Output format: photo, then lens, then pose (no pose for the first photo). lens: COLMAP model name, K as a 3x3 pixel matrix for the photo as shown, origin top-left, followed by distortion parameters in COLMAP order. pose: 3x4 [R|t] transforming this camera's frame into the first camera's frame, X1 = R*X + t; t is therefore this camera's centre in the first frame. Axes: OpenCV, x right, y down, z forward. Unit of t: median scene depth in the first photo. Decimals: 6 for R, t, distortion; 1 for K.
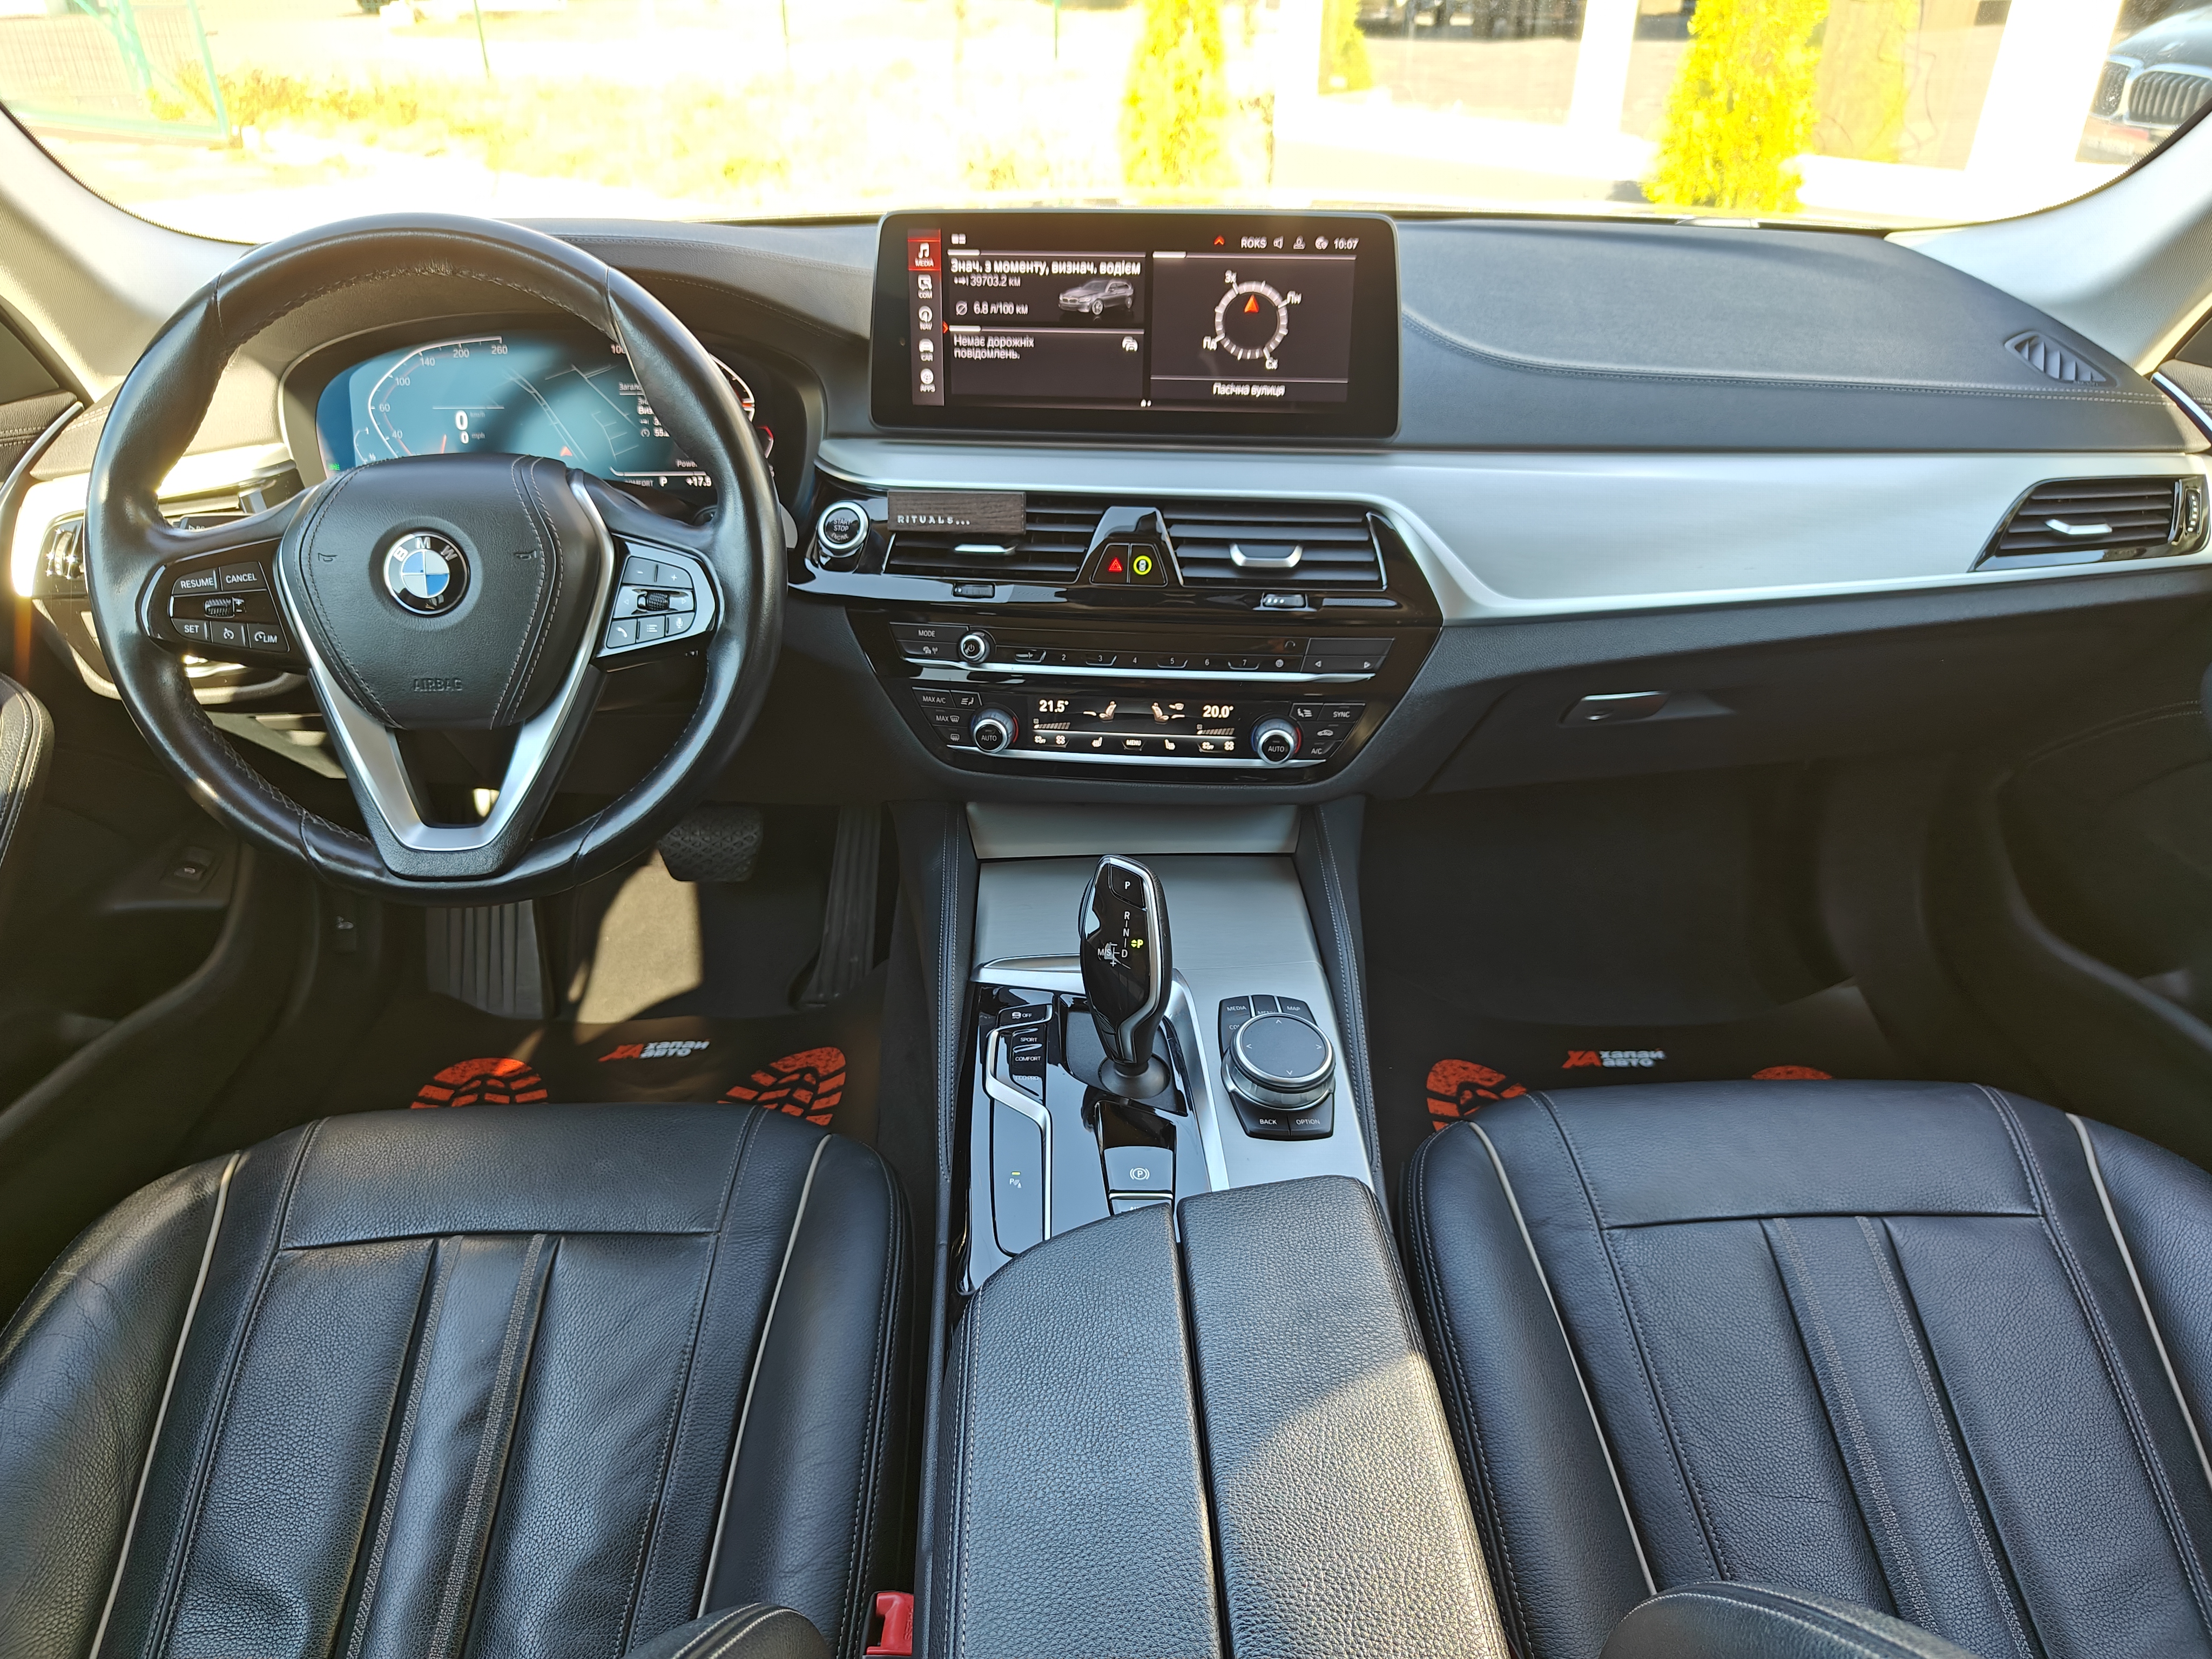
lens RADIAL K [[1572.8, 0, 1090.1], [0, 1572.8, 845.4], [0, 0, 1]] dist [-0.006112, 0.007959]
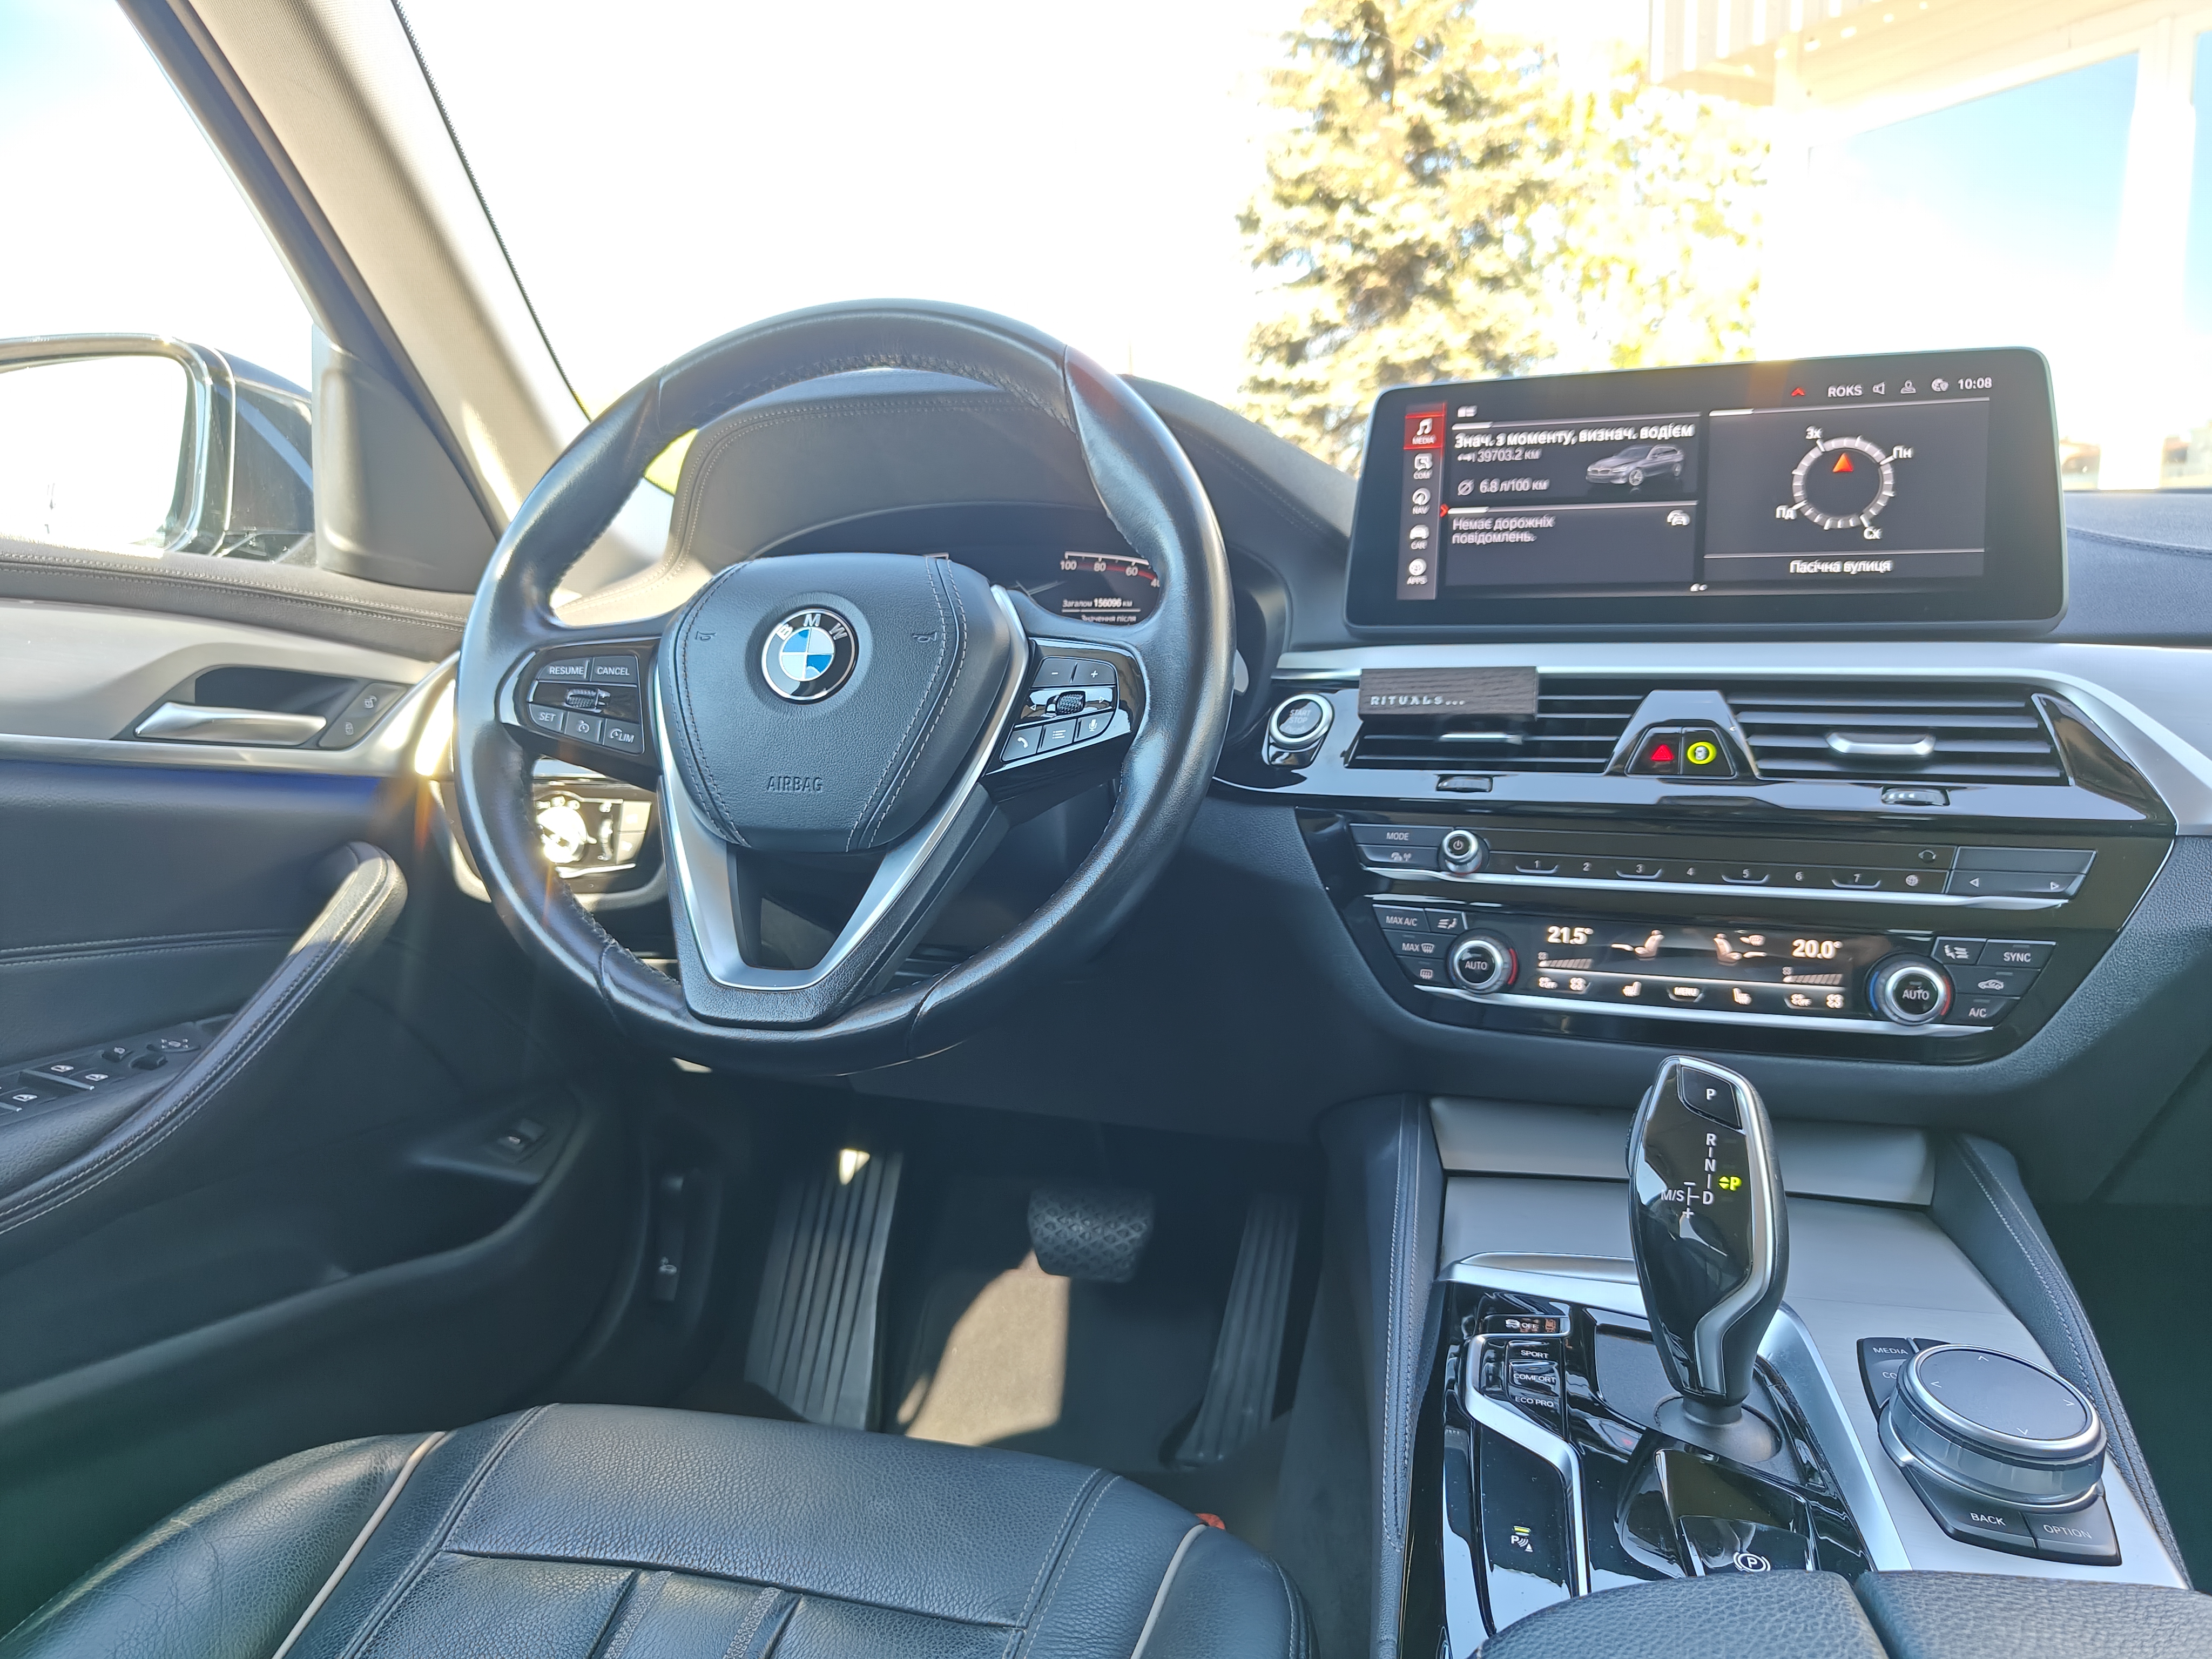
lens RADIAL K [[1572.8, 0, 1084.8], [0, 1572.8, 827.7], [0, 0, 1]] dist [-0.006112, 0.007959]
pose [[0.962561, 0.034365, -0.268879, -0.045901], [-0.136779, 0.917965, -0.372333, 0.171048], [0.234026, 0.395170, 0.888297, 0.280671]]
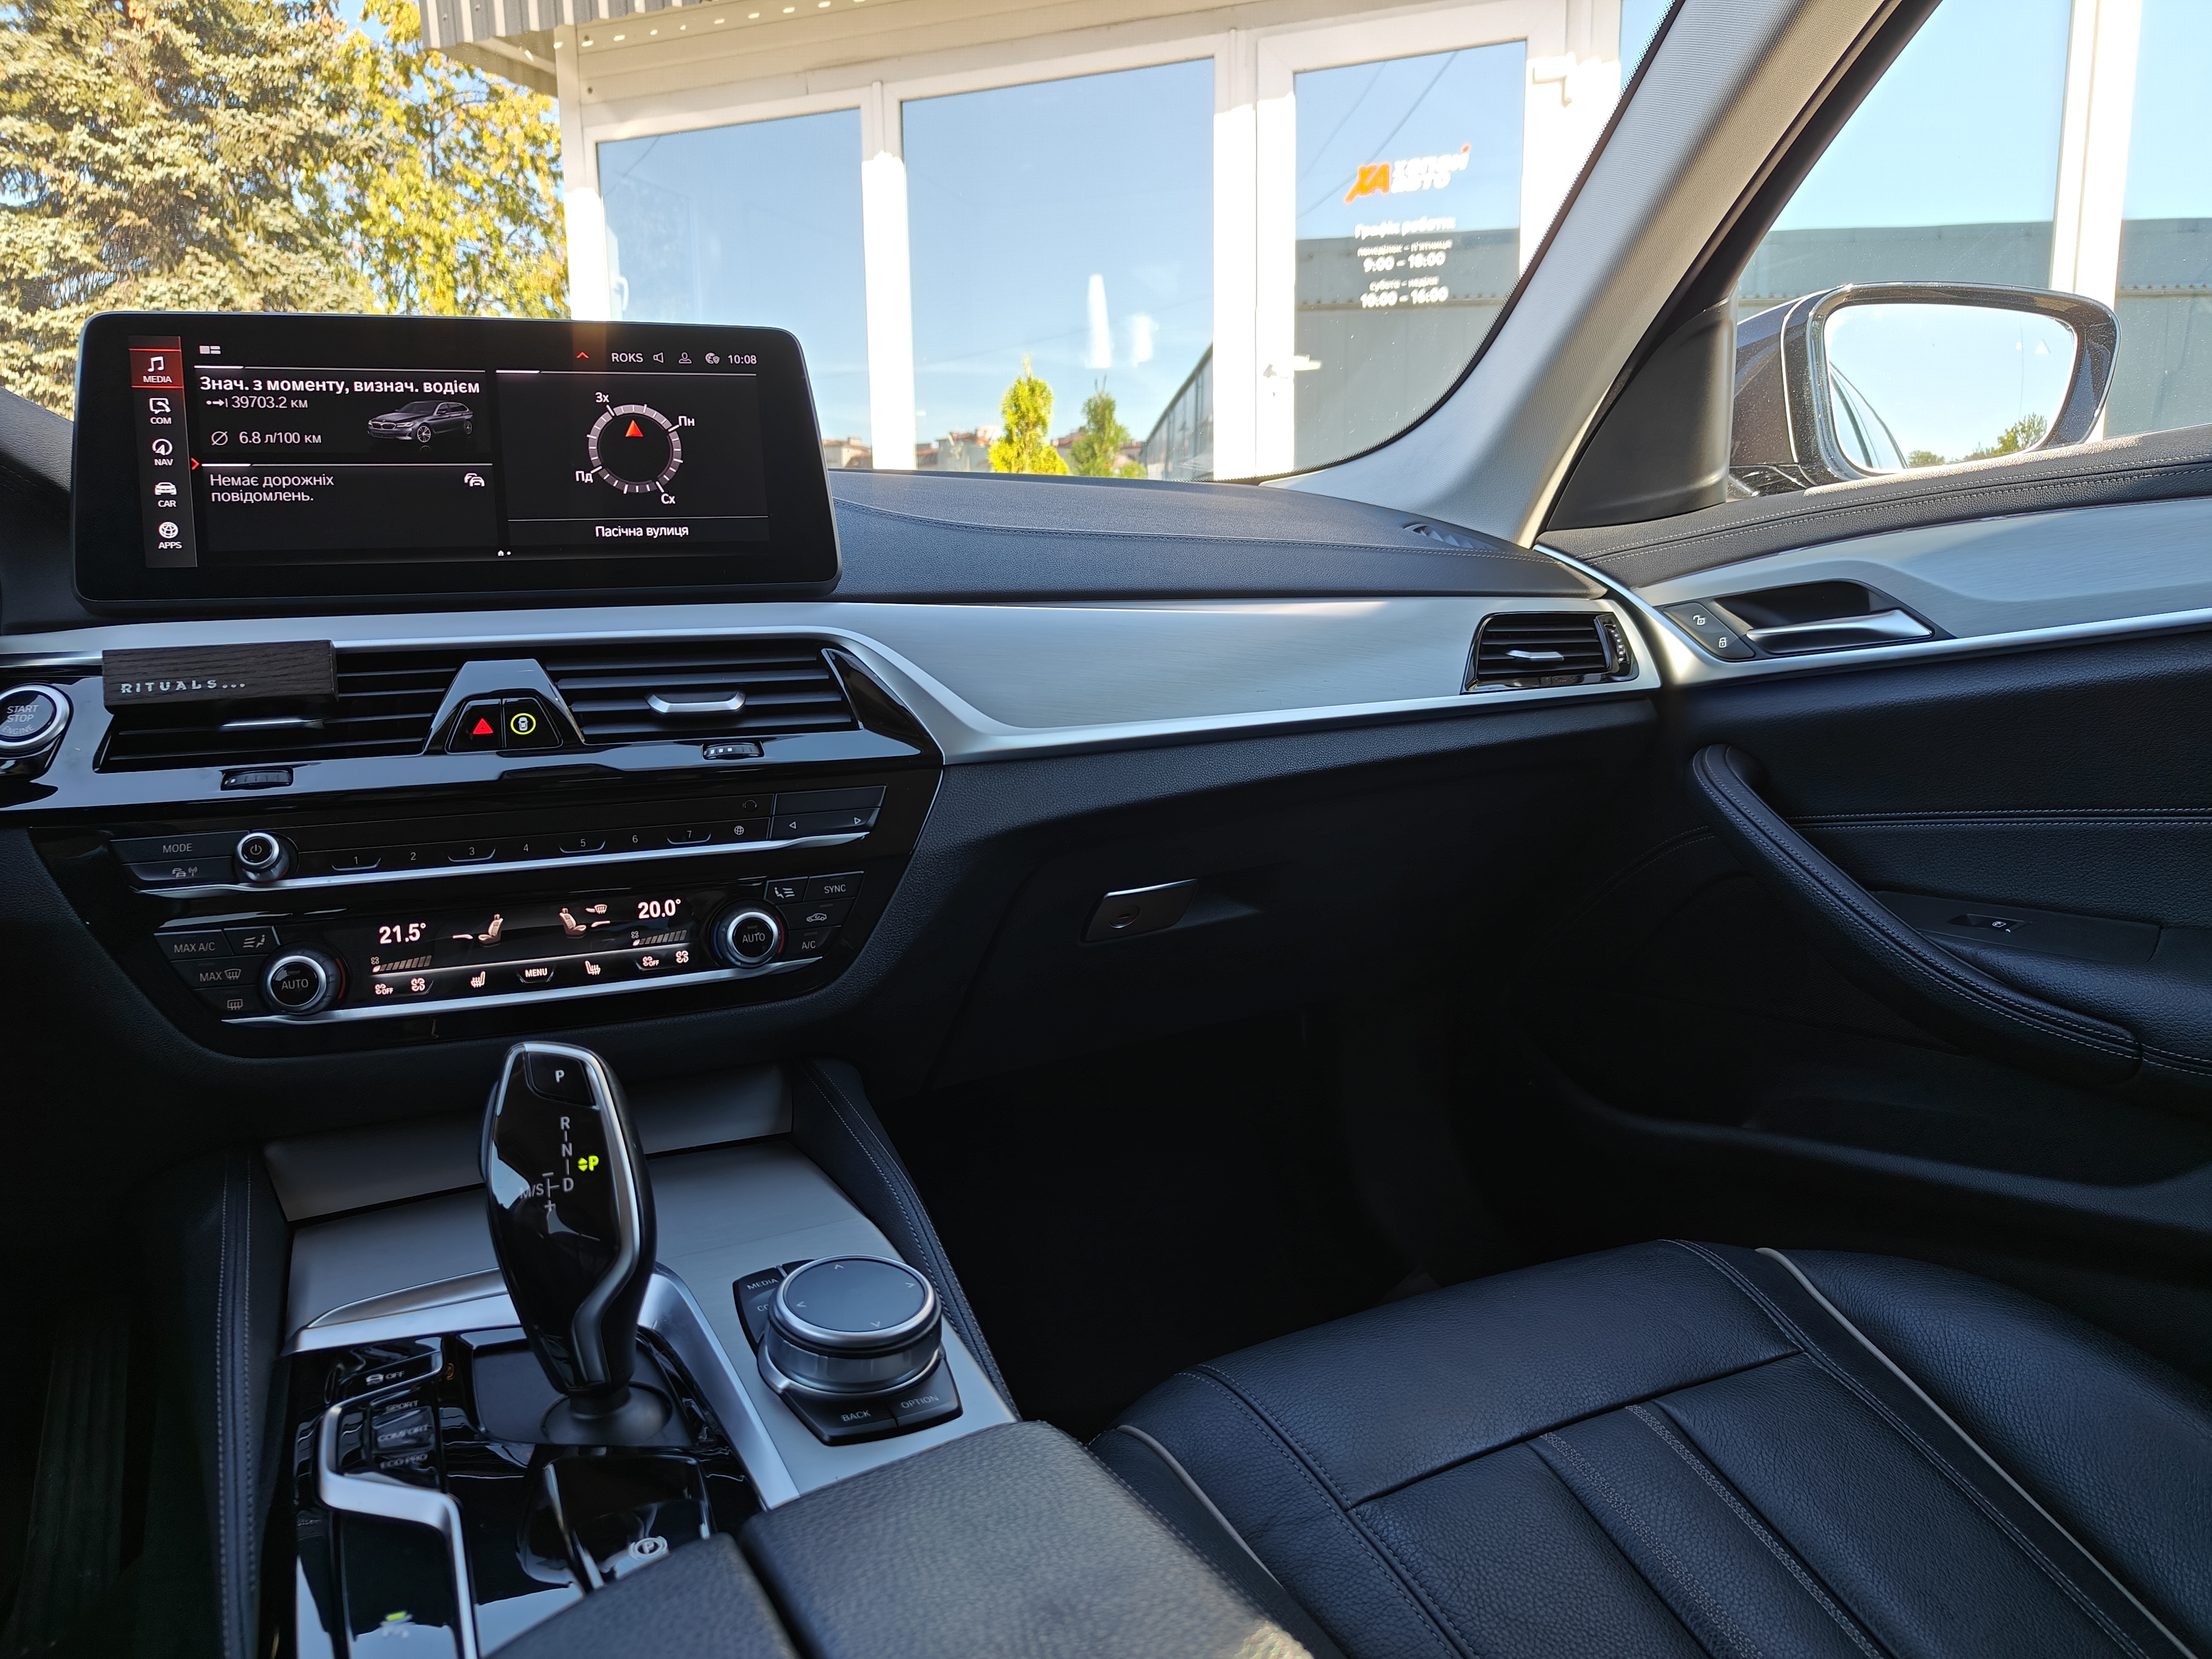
lens RADIAL K [[1572.8, 0, 1125.2], [0, 1572.8, 816.2], [0, 0, 1]] dist [-0.006112, 0.007959]
pose [[0.904171, -0.078644, 0.419868, -0.022386], [0.234922, 0.912468, -0.334983, 0.162496], [-0.356772, 0.401518, 0.843503, 0.314939]]
